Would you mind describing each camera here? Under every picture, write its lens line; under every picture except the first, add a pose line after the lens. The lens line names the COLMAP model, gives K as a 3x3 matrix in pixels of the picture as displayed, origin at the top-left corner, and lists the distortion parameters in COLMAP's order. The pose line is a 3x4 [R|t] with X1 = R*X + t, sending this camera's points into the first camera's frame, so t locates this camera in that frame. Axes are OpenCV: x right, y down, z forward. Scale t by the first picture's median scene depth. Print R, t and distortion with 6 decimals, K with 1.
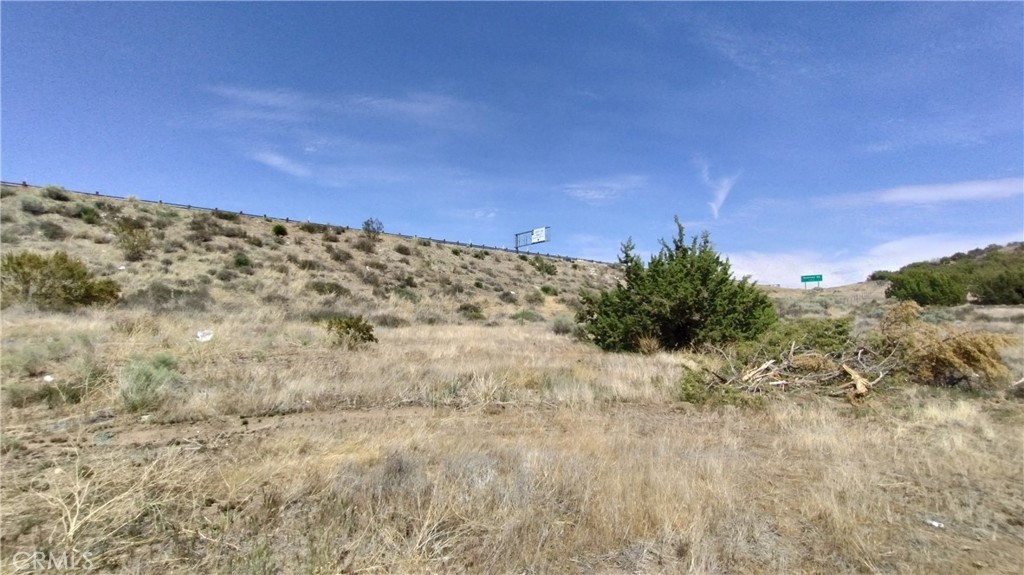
lens RADIAL K [[462.2, 0, 517.3], [0, 462.2, 293.2], [0, 0, 1]] dist [-0.012678, 0.003424]
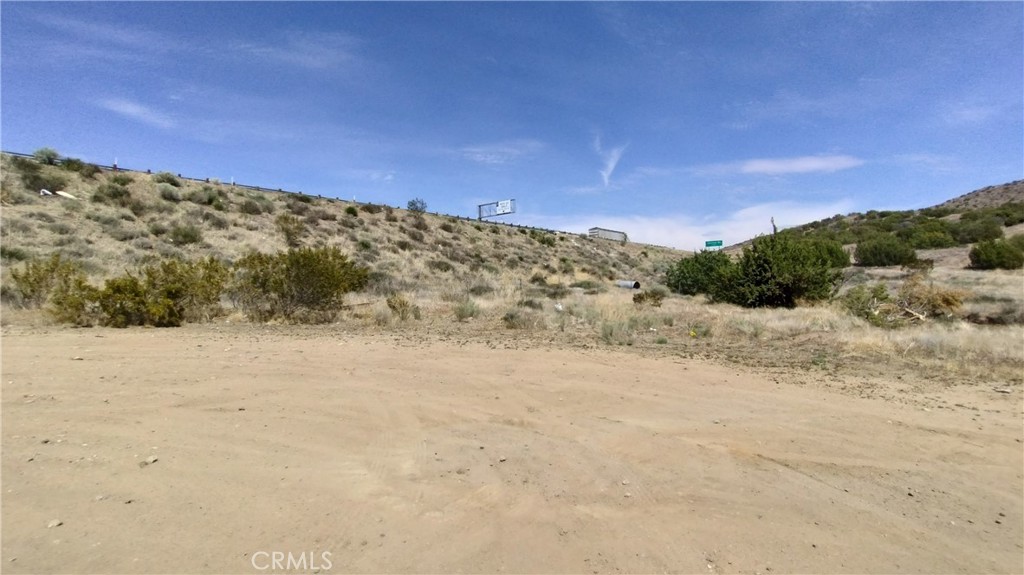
lens RADIAL K [[462.2, 0, 511.5], [0, 462.2, 285.5], [0, 0, 1]] dist [-0.012678, 0.003424]
pose [[0.976865, -0.028393, 0.211964, -0.123881], [0.015209, 0.997861, 0.063572, -0.008521], [-0.213316, -0.058878, 0.975207, -0.050449]]
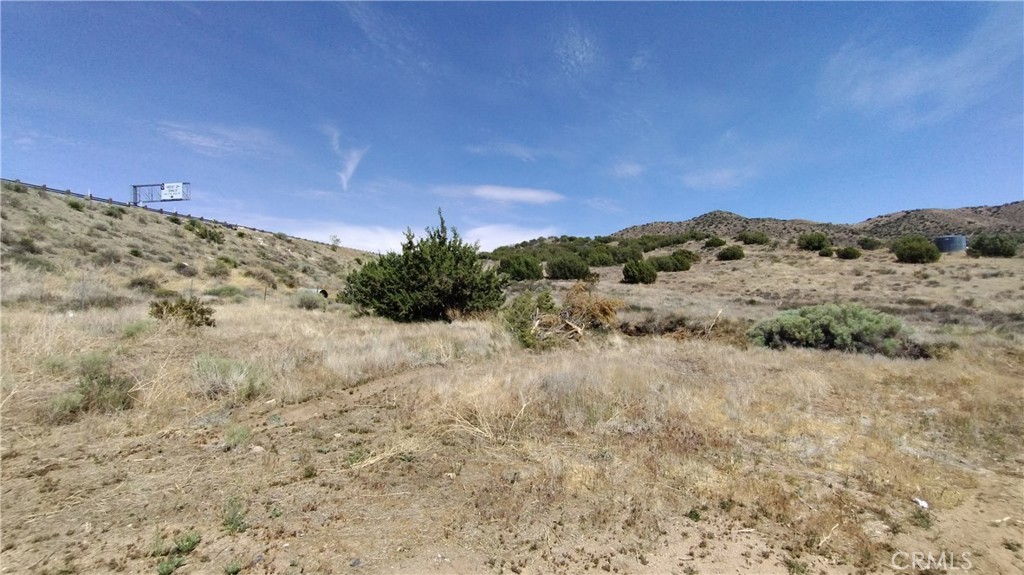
lens RADIAL K [[462.2, 0, 511.1], [0, 462.2, 290.7], [0, 0, 1]] dist [-0.012678, 0.003424]
pose [[0.724923, -0.013897, 0.688690, -0.053679], [-0.025702, 0.998555, 0.047204, -0.002336], [-0.688350, -0.051920, 0.723518, -0.006457]]
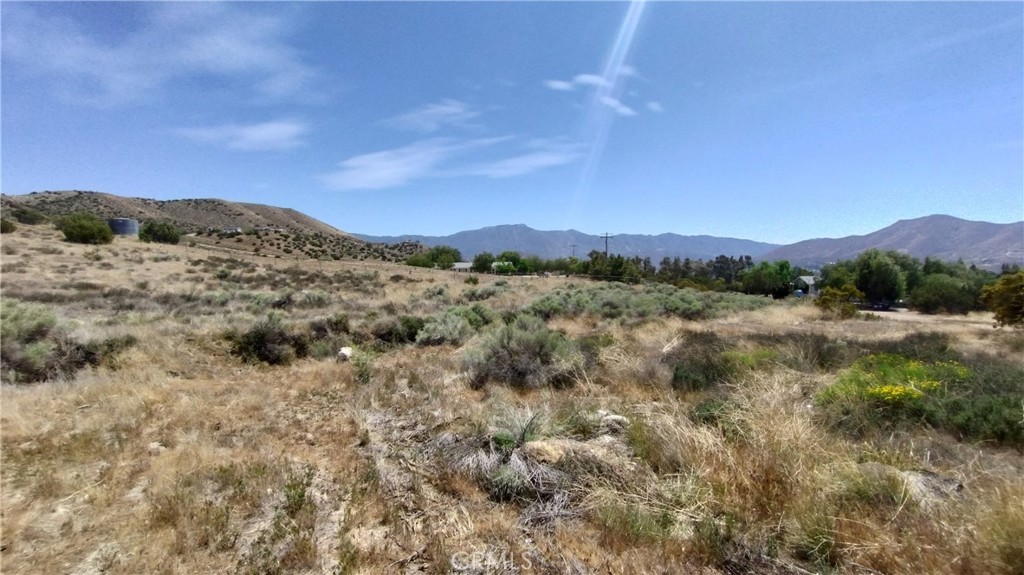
lens RADIAL K [[462.2, 0, 518.9], [0, 462.2, 288.9], [0, 0, 1]] dist [-0.012678, 0.003424]
pose [[-0.615251, -0.036728, 0.787475, 0.000874], [-0.048374, 0.998791, 0.008789, 0.000135], [-0.786846, -0.032686, -0.616284, -0.004138]]
